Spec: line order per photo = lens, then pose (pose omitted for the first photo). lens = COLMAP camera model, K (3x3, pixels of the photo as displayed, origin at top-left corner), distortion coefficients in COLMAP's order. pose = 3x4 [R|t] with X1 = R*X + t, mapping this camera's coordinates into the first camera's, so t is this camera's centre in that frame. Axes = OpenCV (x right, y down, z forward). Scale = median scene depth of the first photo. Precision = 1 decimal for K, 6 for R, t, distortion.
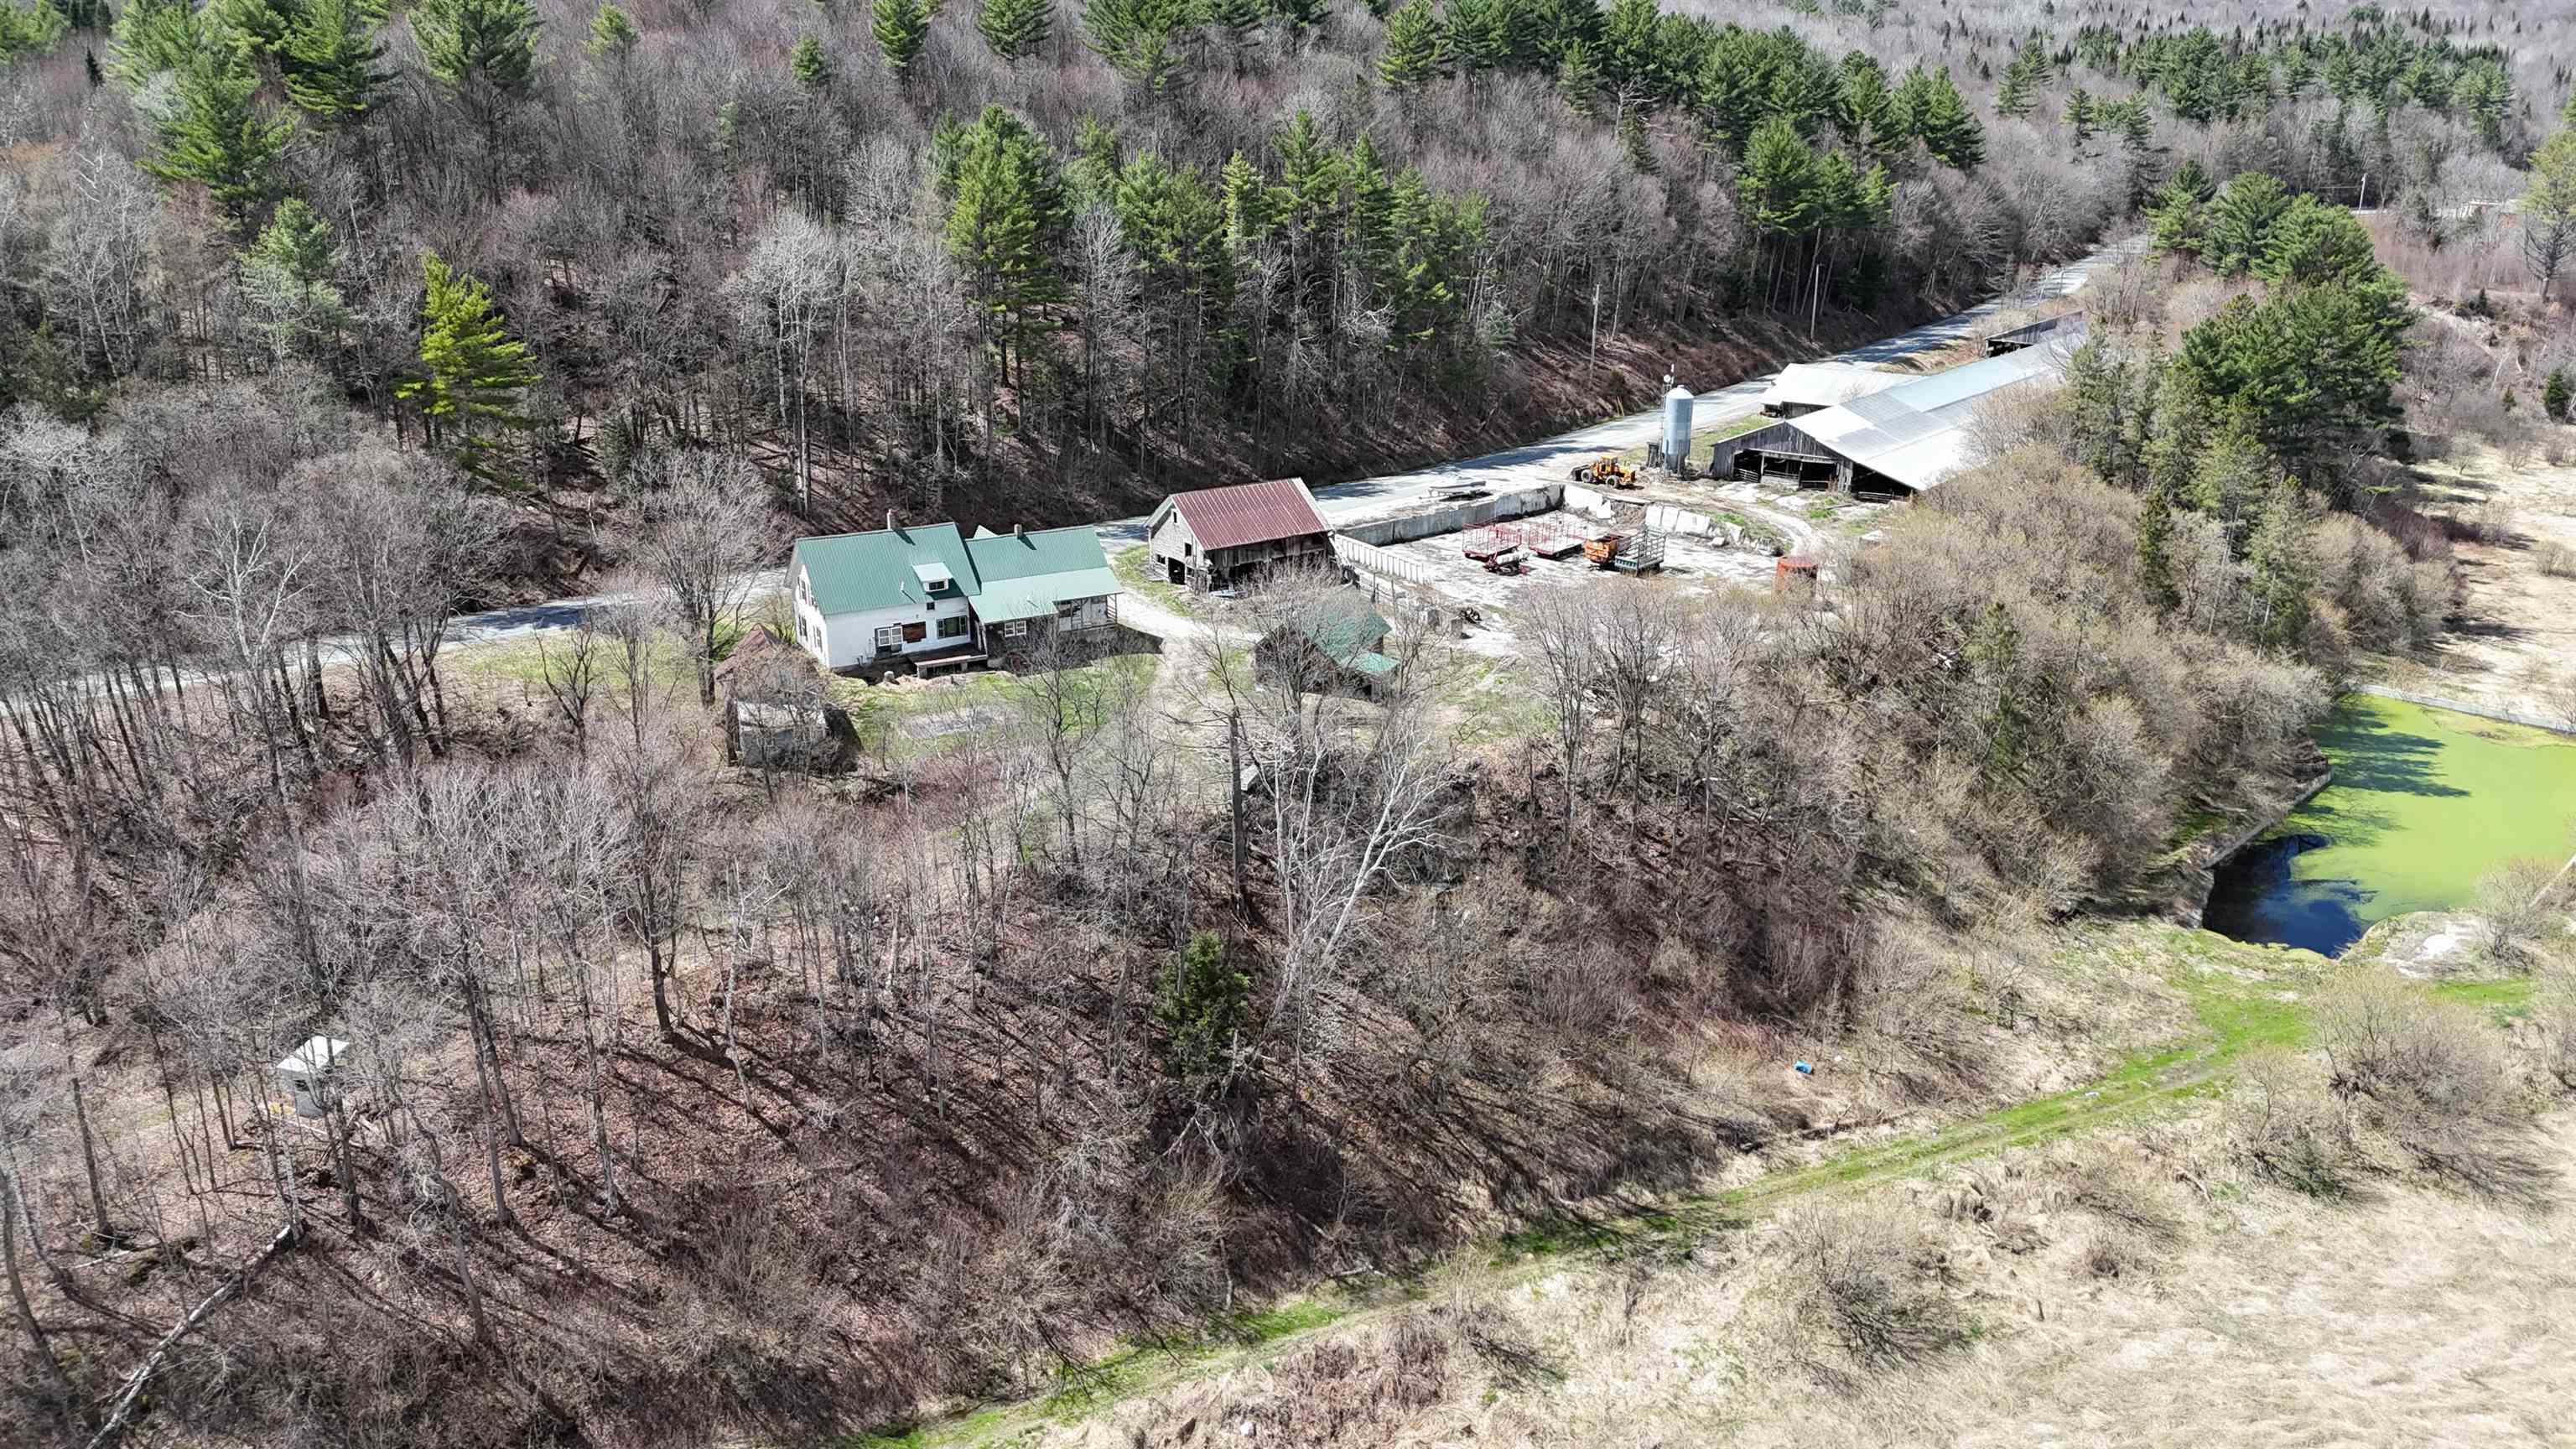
lens RADIAL K [[1896.0, 0, 1298.1], [0, 1896.0, 728.7], [0, 0, 1]] dist [0.077662, -0.072860]
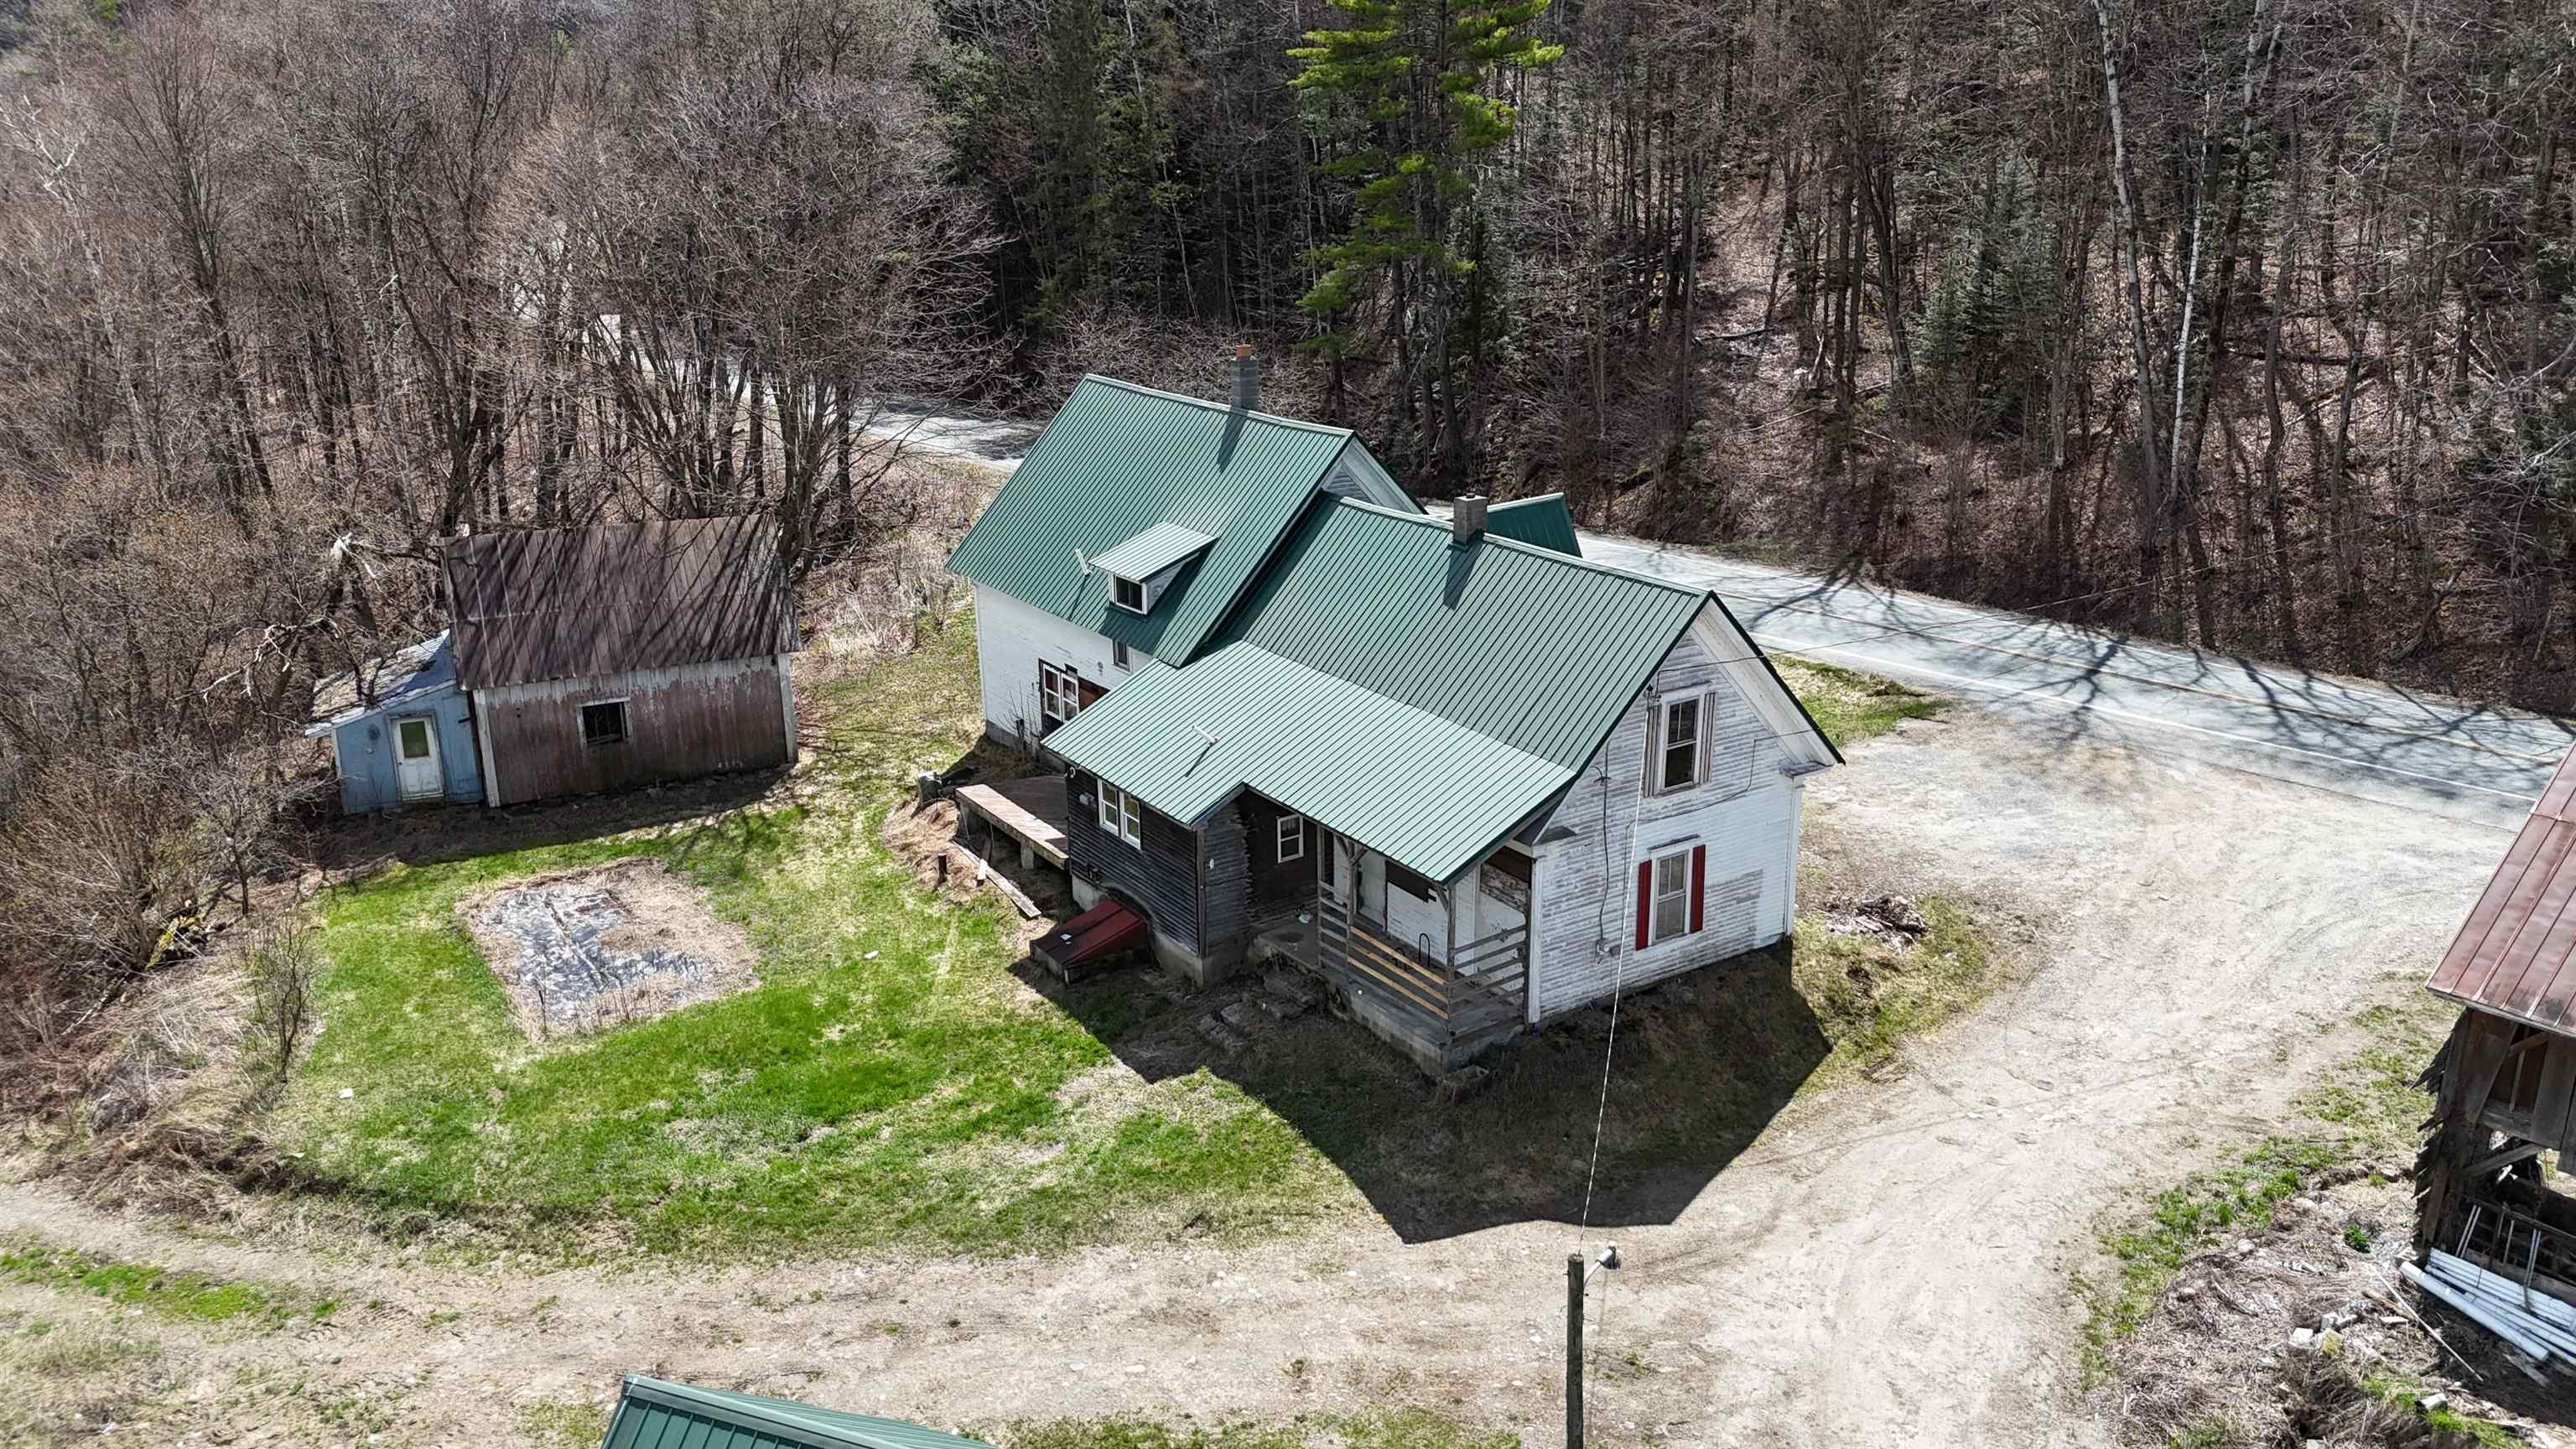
lens RADIAL K [[1896.0, 0, 1292.1], [0, 1896.0, 711.1], [0, 0, 1]] dist [0.077662, -0.072860]
pose [[0.061420, 0.293872, -0.953869, 0.080530], [-0.314359, 0.912732, 0.260957, -0.108708], [0.947315, 0.283830, 0.148441, 0.735253]]
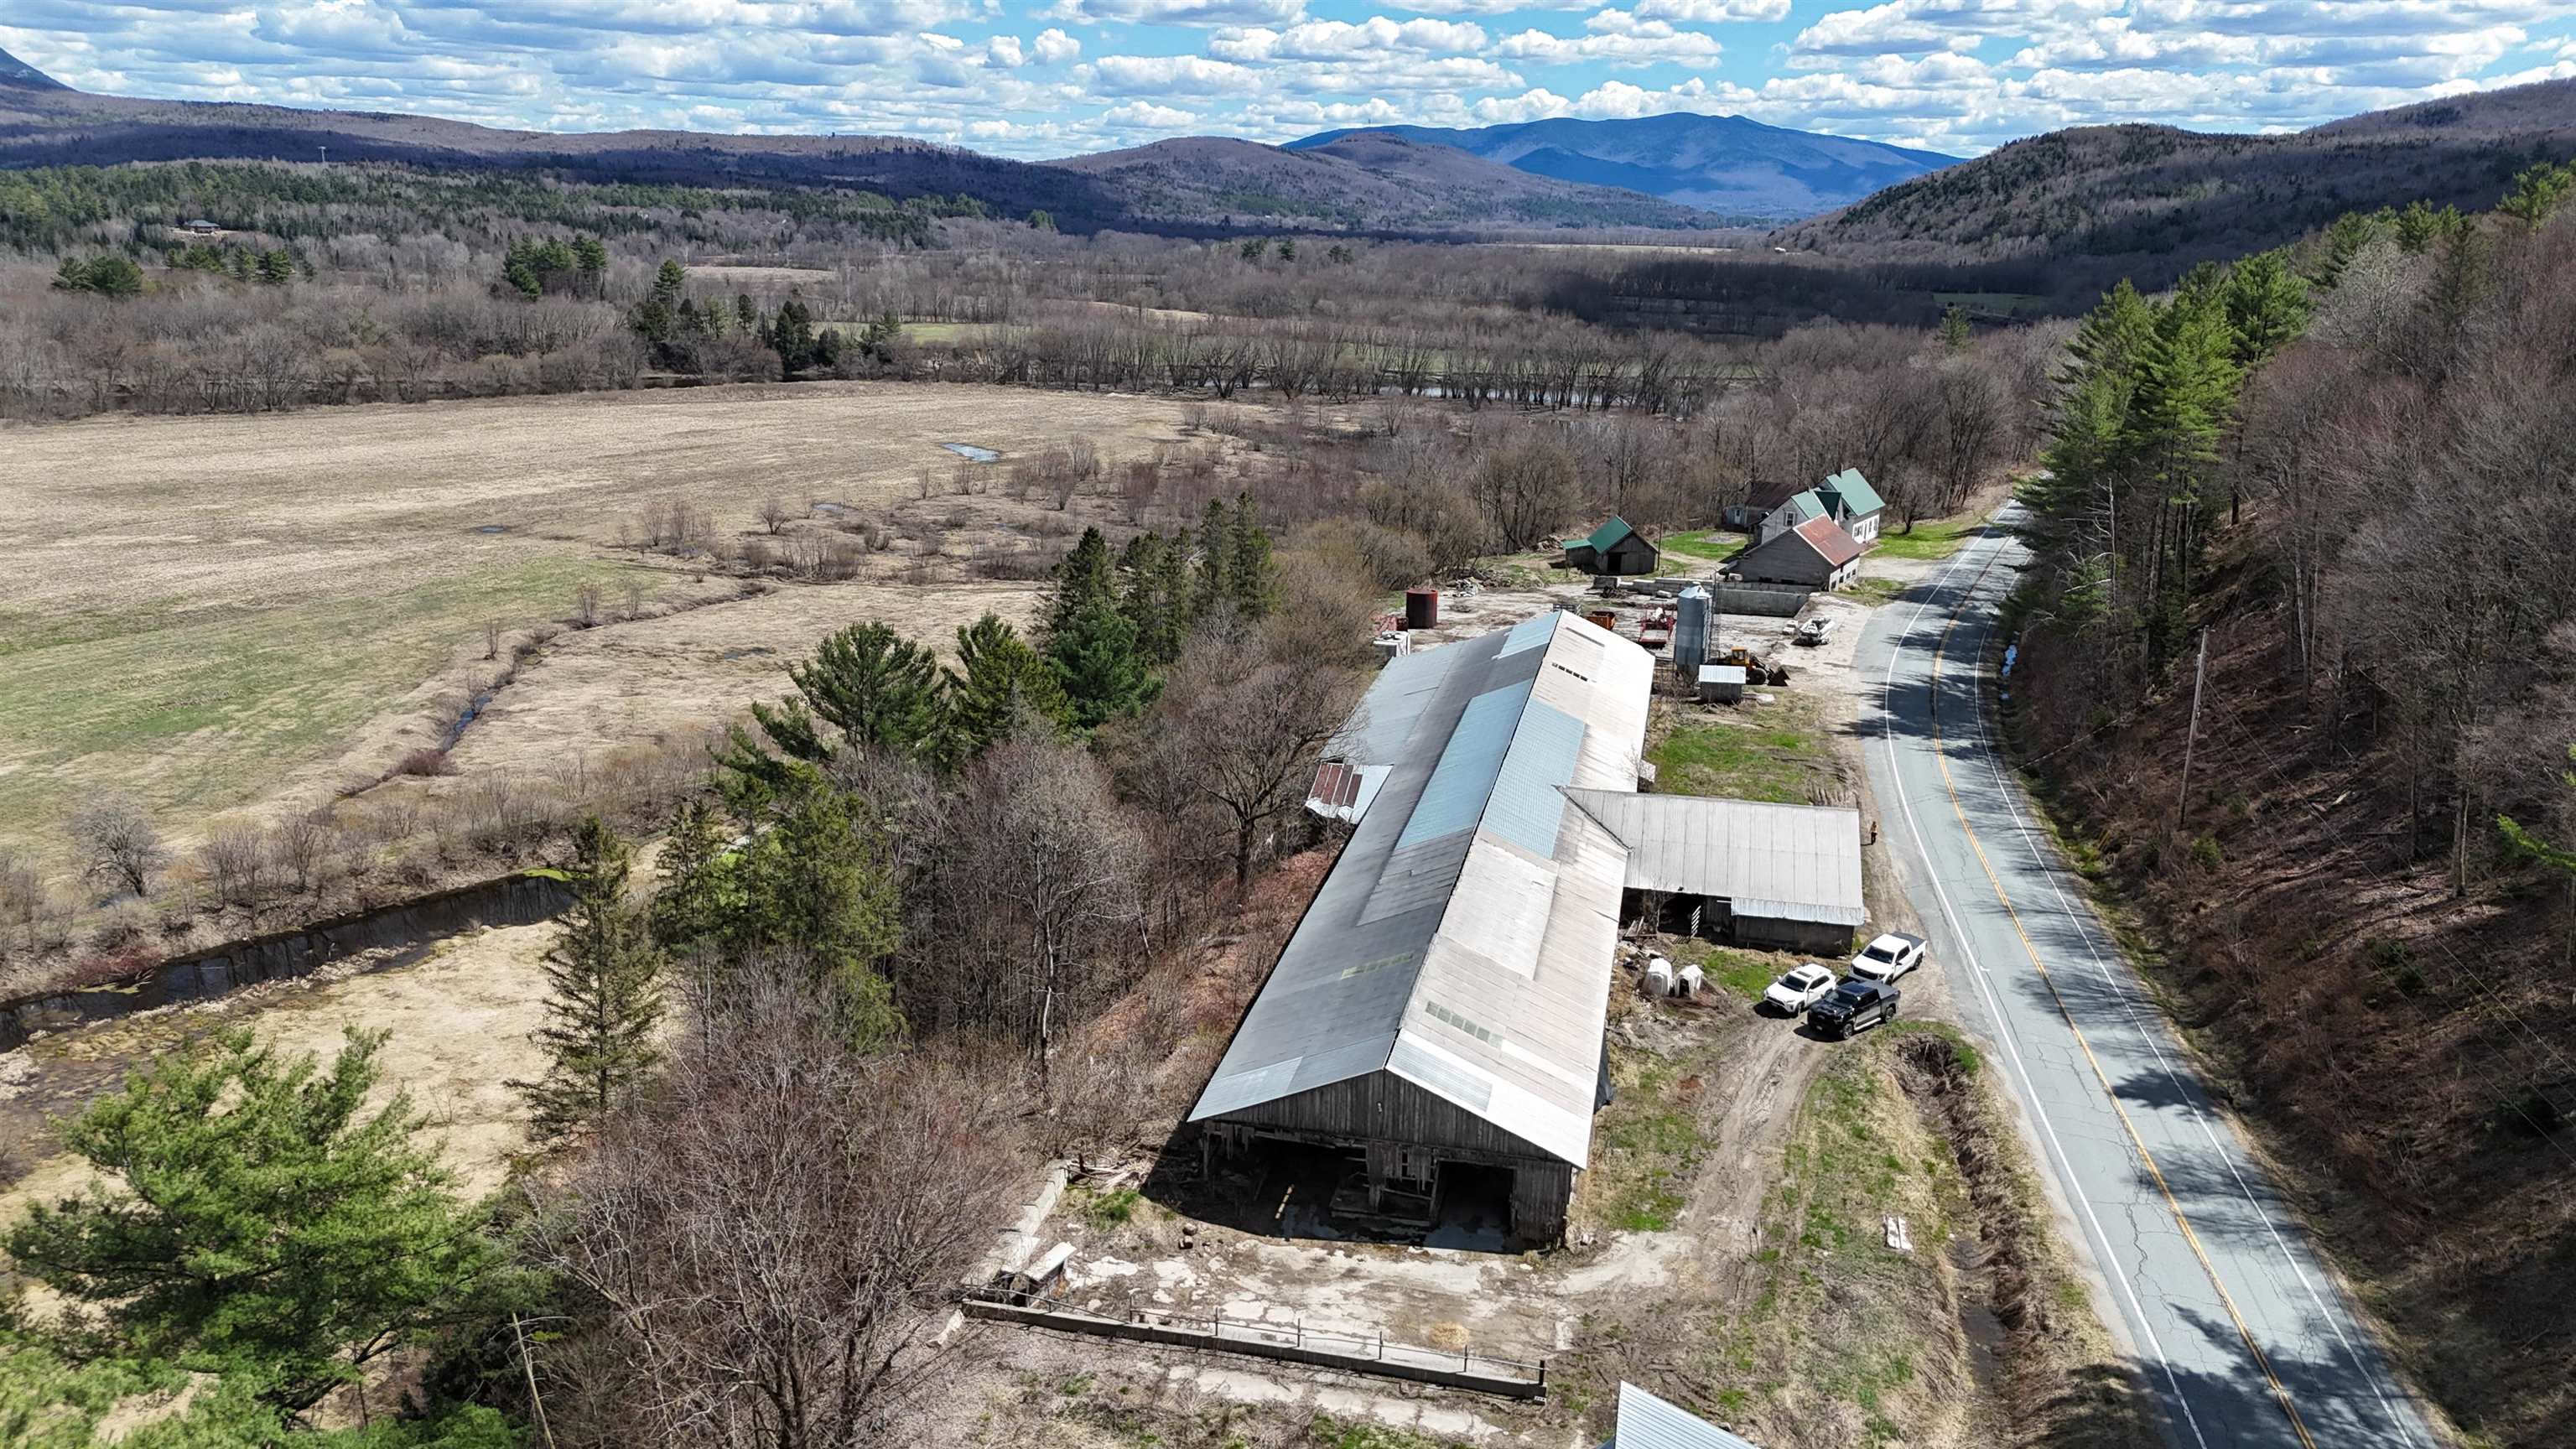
lens RADIAL K [[1896.0, 0, 1268.4], [0, 1896.0, 721.4], [0, 0, 1]] dist [0.077662, -0.072860]
pose [[-0.904907, 0.088487, -0.416310, 0.763642], [-0.159263, 0.836684, 0.524018, -0.566736], [0.394689, 0.540491, -0.743028, 1.674226]]
